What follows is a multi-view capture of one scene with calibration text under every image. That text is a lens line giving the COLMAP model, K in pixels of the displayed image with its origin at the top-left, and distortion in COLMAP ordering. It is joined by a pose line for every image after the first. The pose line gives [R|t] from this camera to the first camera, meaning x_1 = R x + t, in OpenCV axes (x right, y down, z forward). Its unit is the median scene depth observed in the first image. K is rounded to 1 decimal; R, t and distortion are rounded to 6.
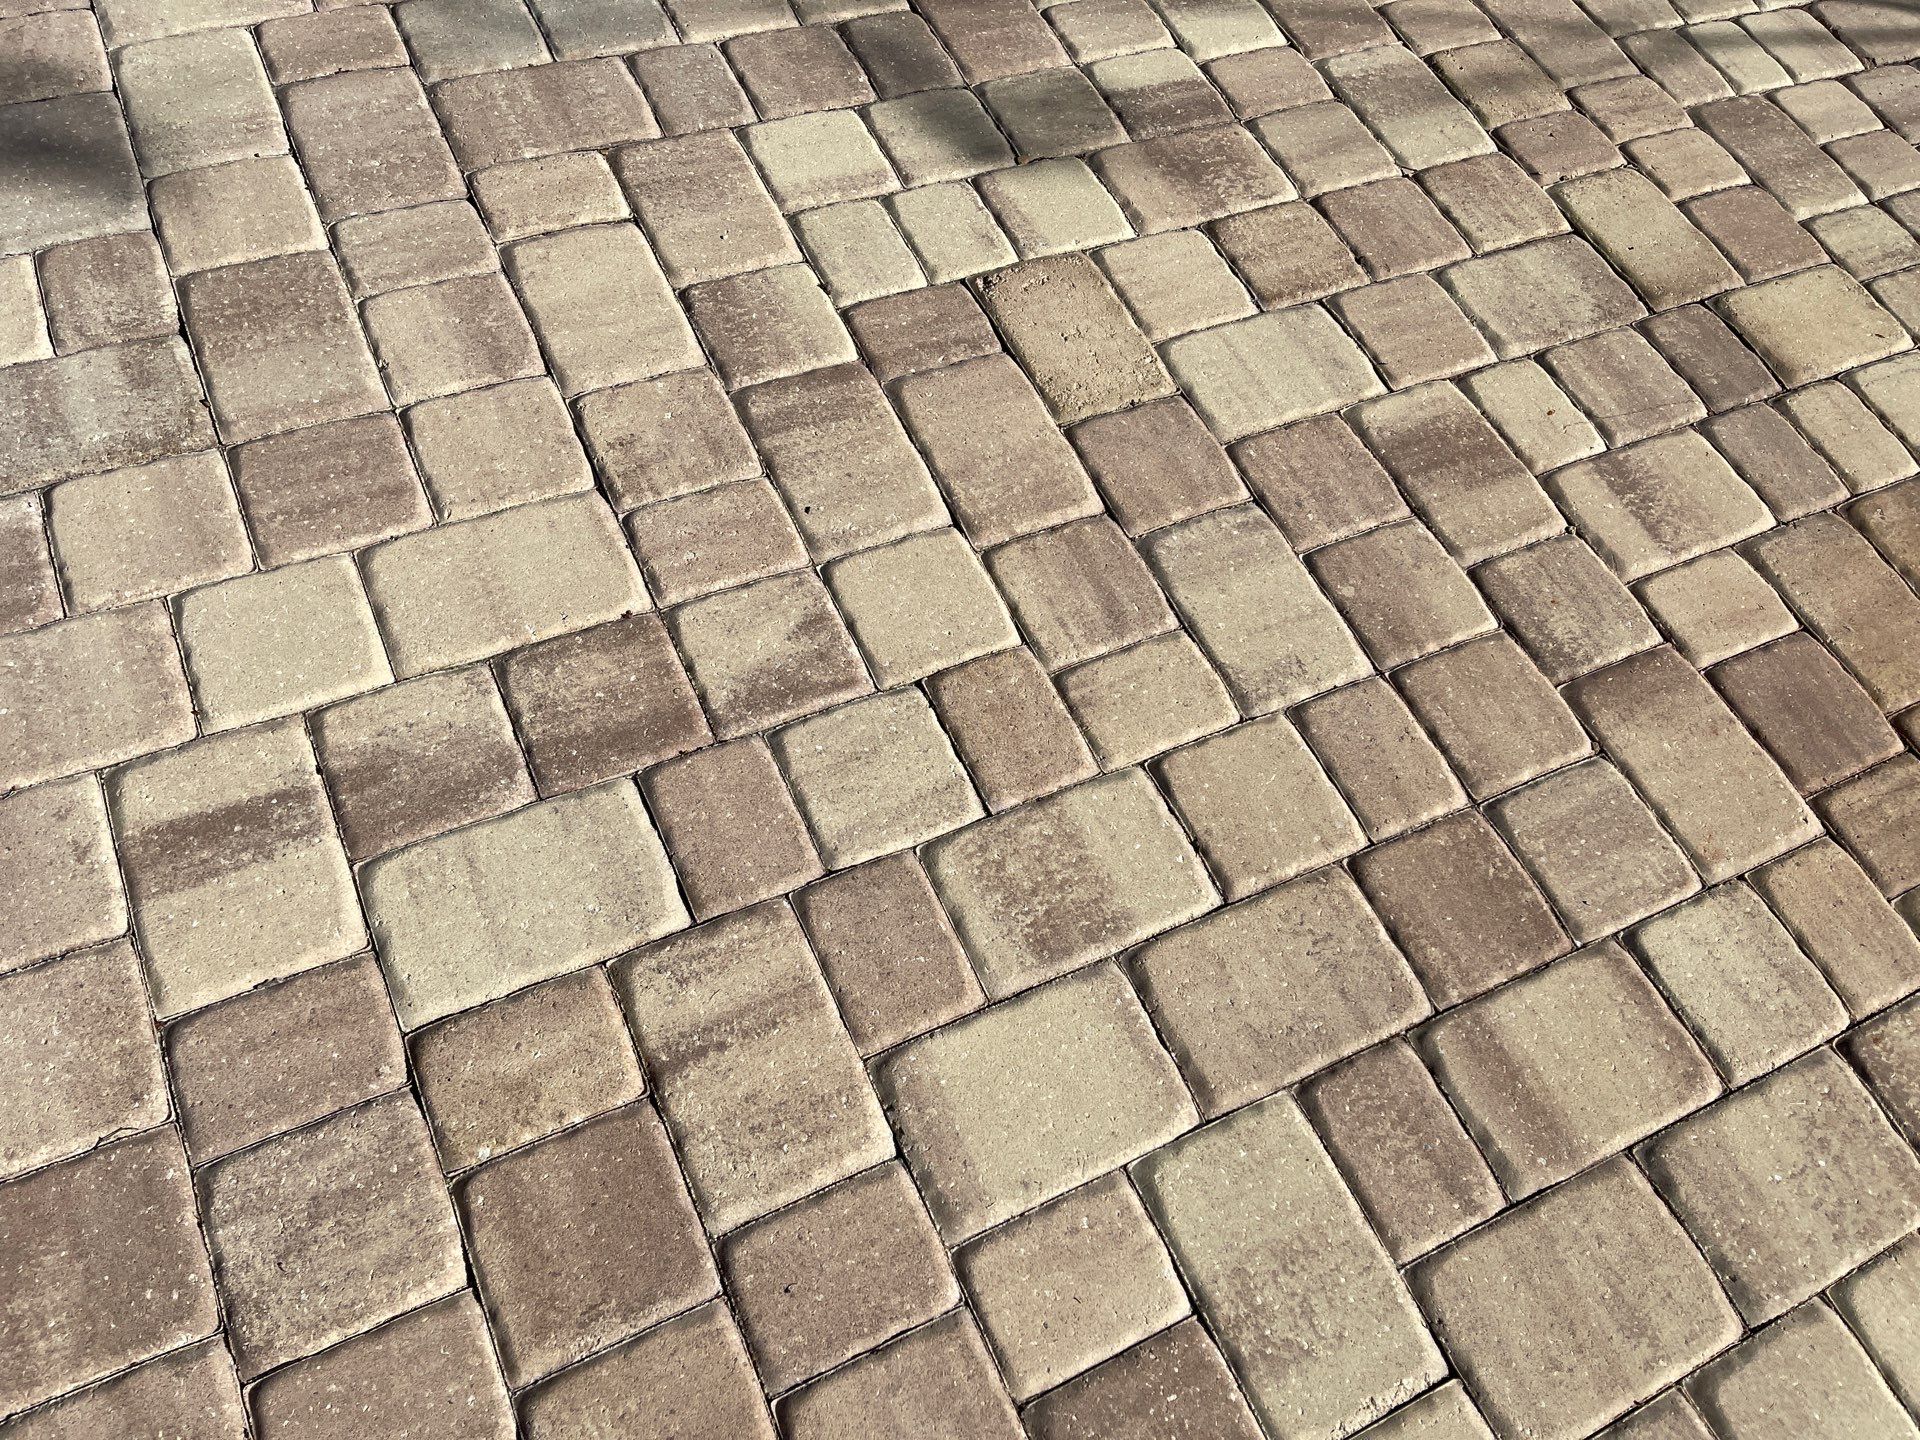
lens RADIAL K [[1438.7, 0, 960.0], [0, 1438.7, 720.0], [0, 0, 1]] dist [0.007163, -0.002351]
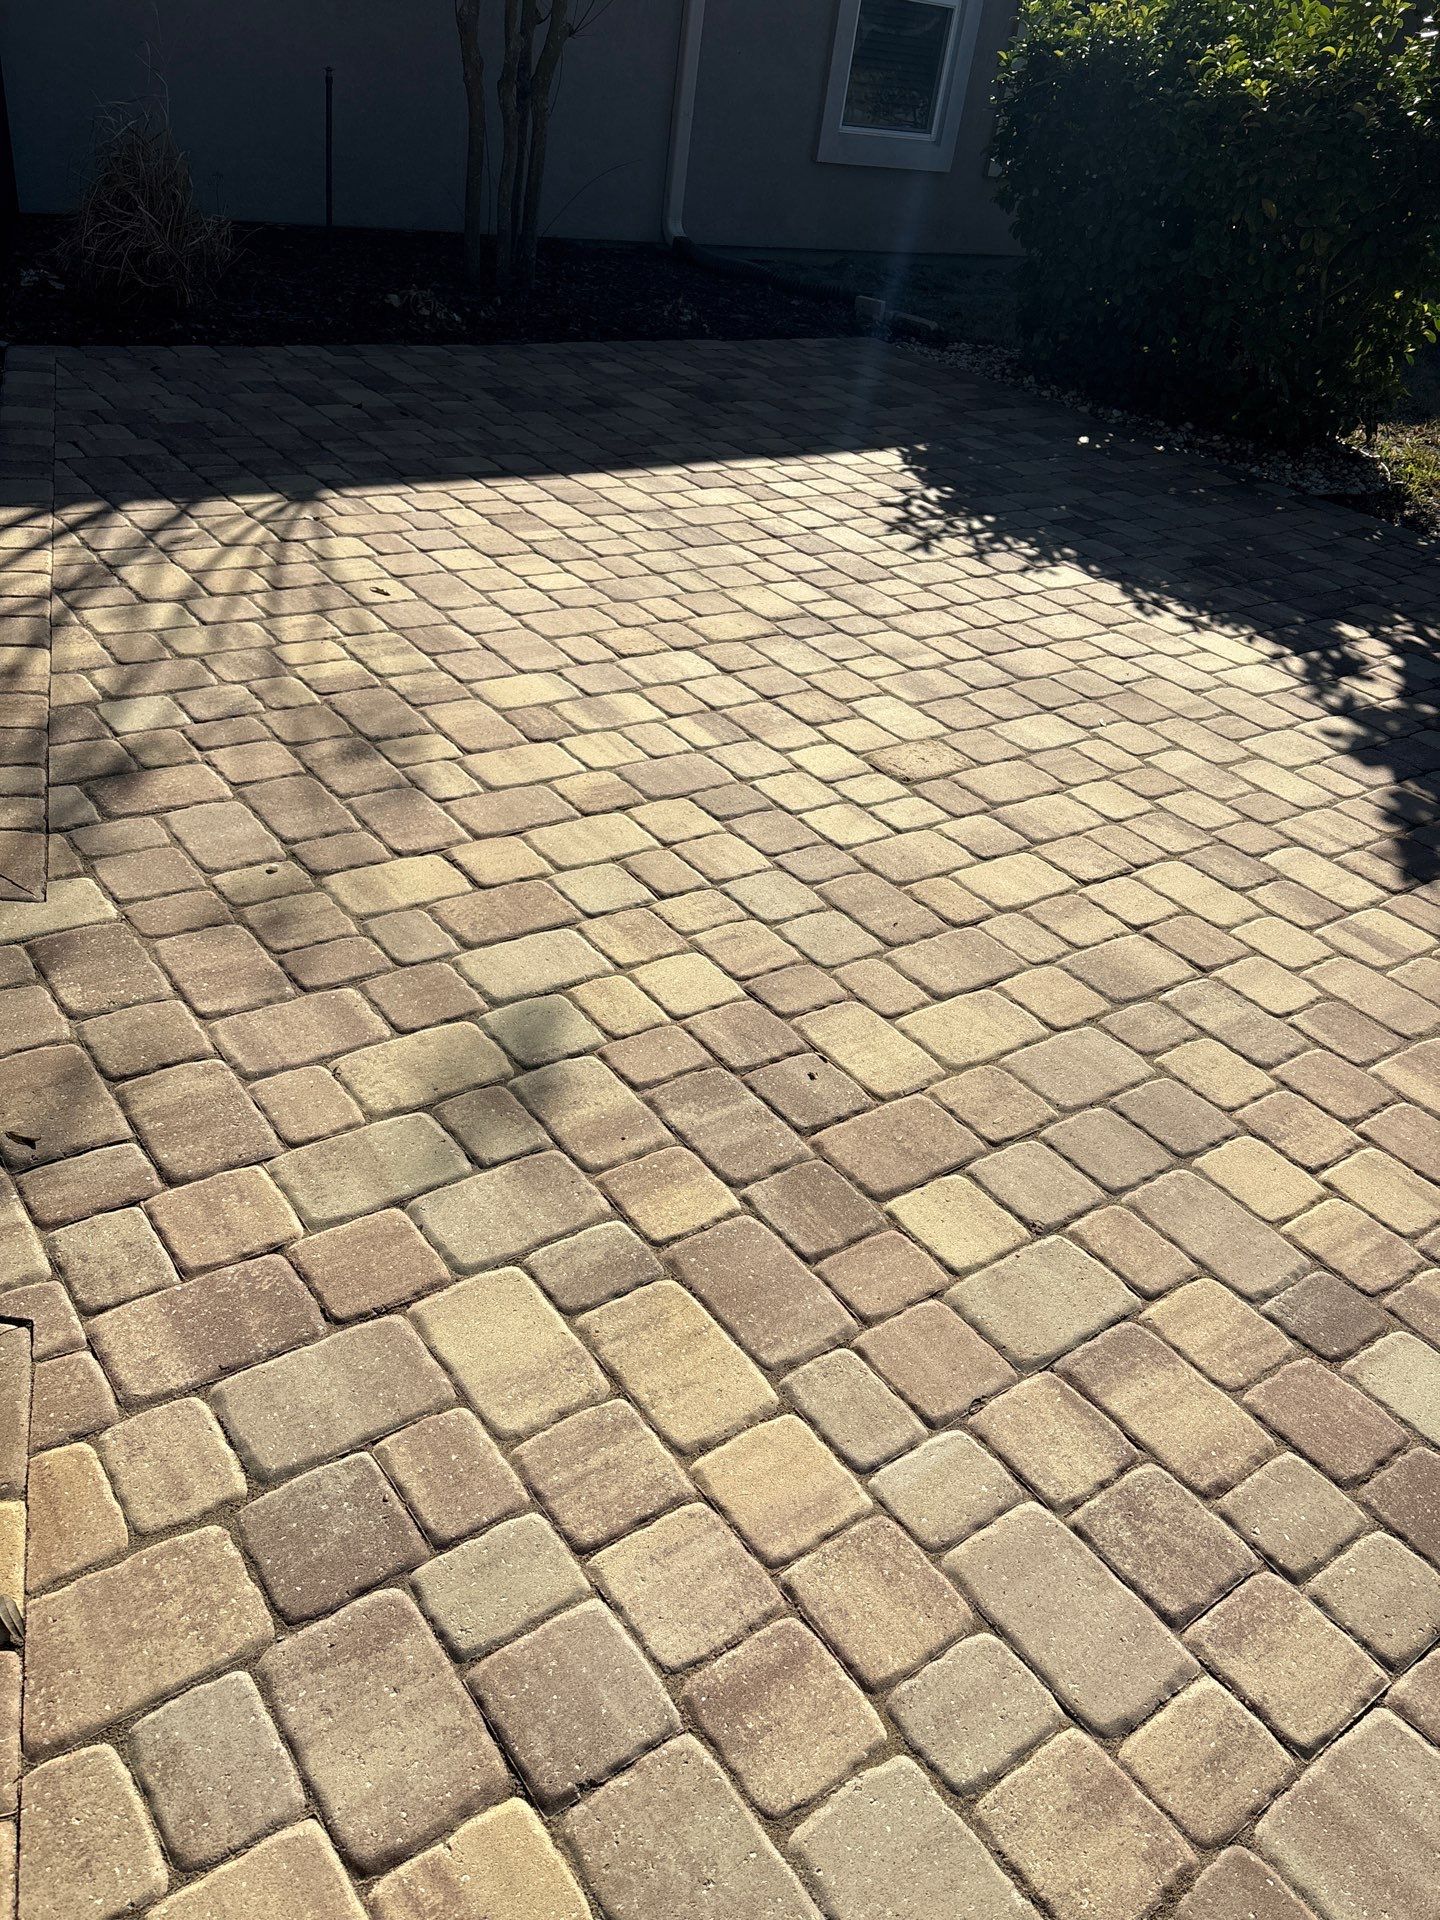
lens RADIAL K [[1438.7, 0, 704.8], [0, 1438.7, 958.8], [0, 0, 1]] dist [0.007163, -0.002351]
pose [[-0.167876, -0.665533, 0.727243, -1.631097], [0.754780, 0.387768, 0.529097, -1.566950], [-0.634133, 0.637731, 0.437234, 0.536139]]
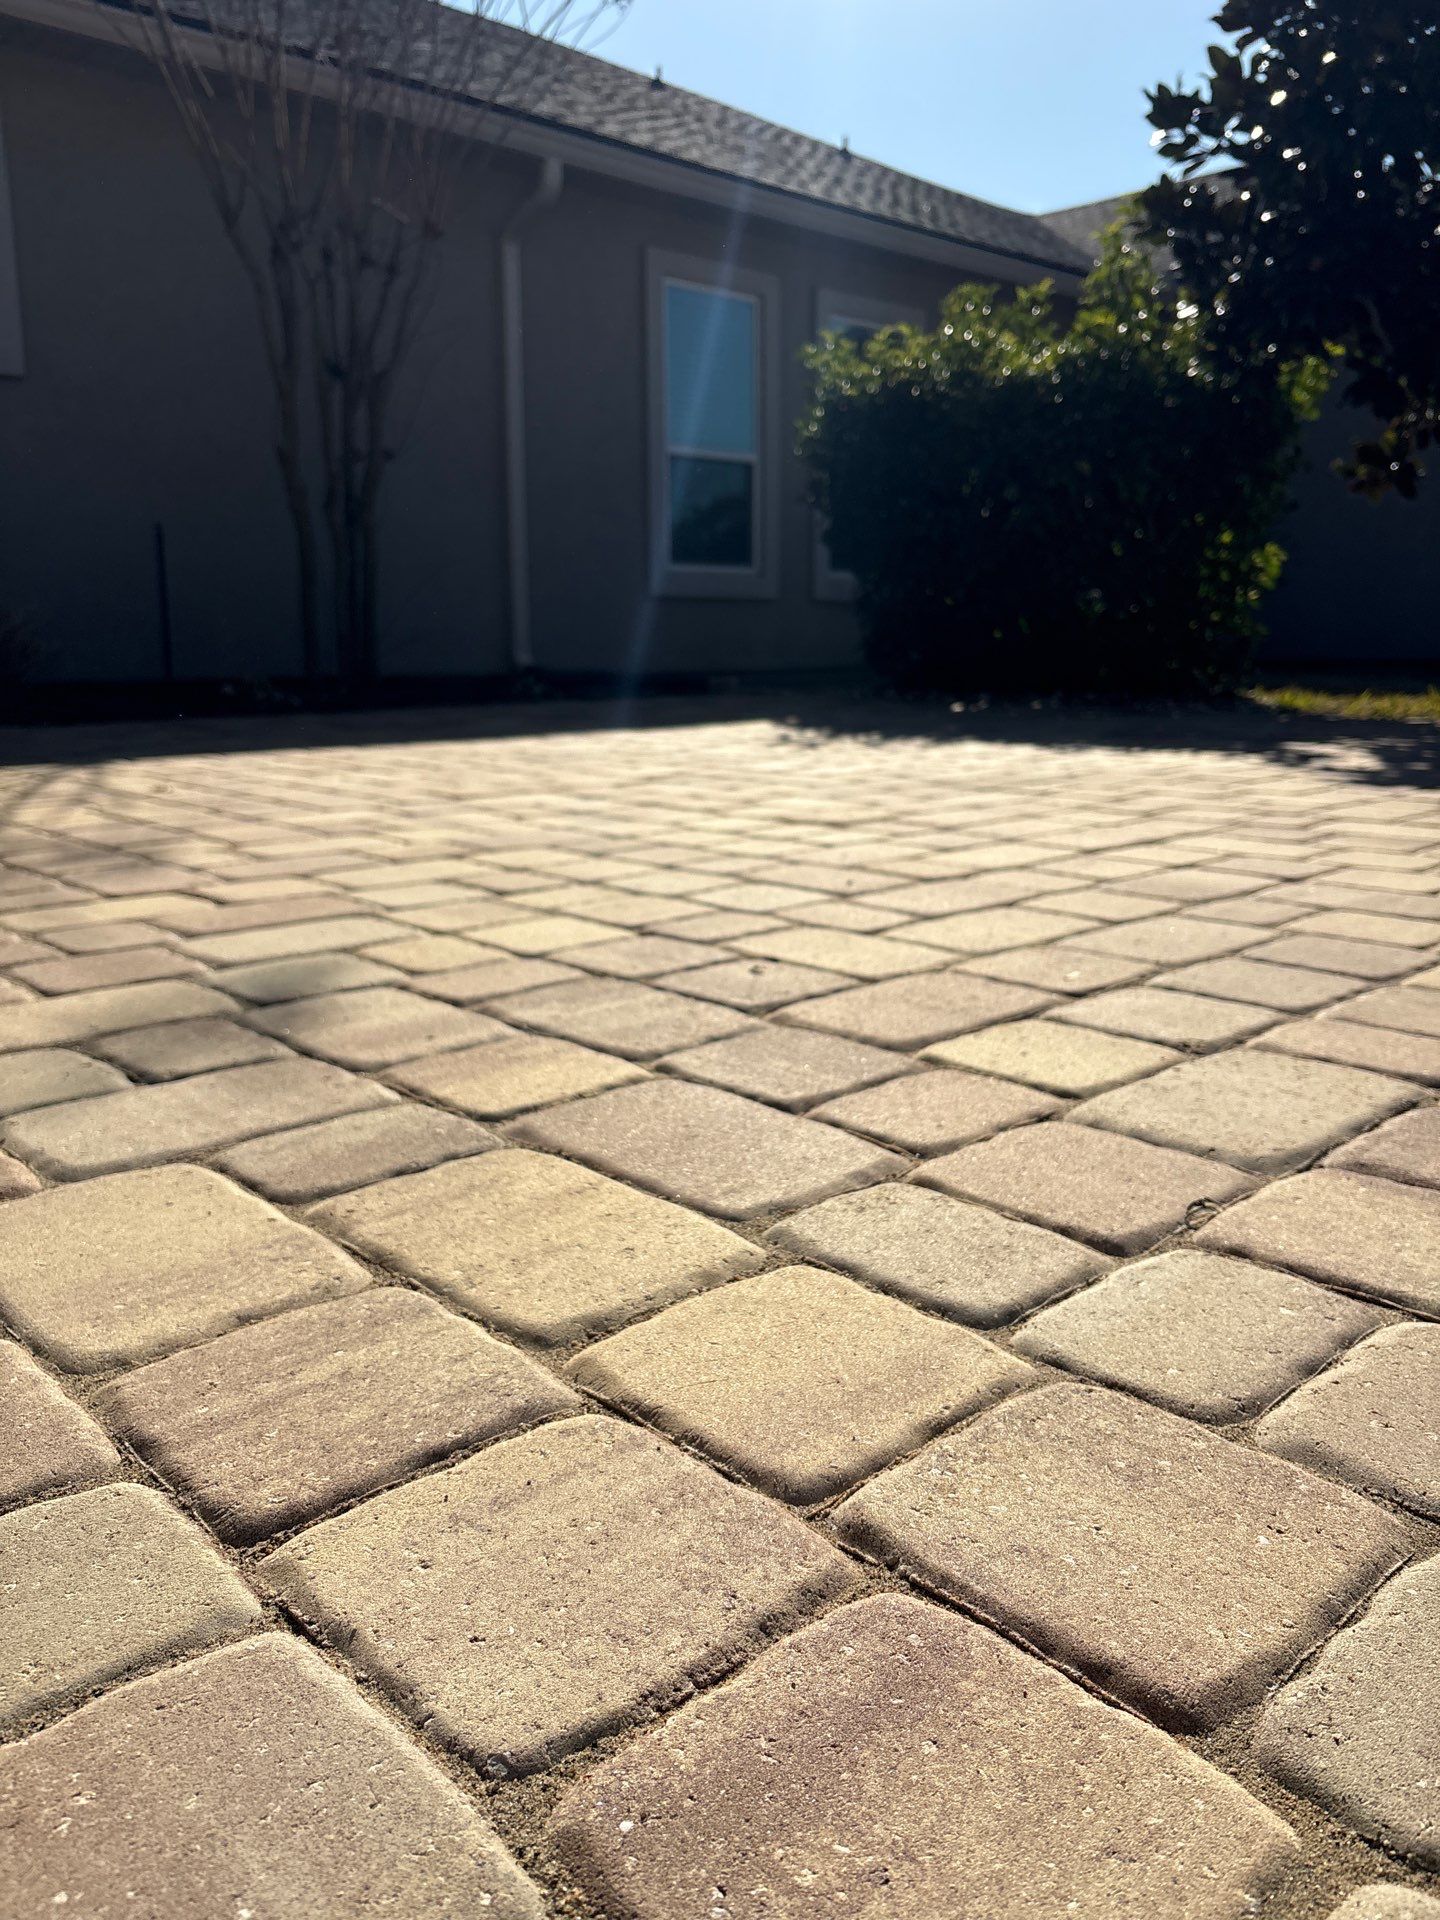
lens RADIAL K [[1457.3, 0, 720.0], [0, 1457.3, 960.0], [0, 0, 1]] dist [-0.004674, 0.001075]
pose [[-0.293150, -0.330700, 0.897051, -1.459707], [0.797910, 0.432262, 0.420106, -1.054261], [-0.526690, 0.838920, 0.137152, 1.072440]]
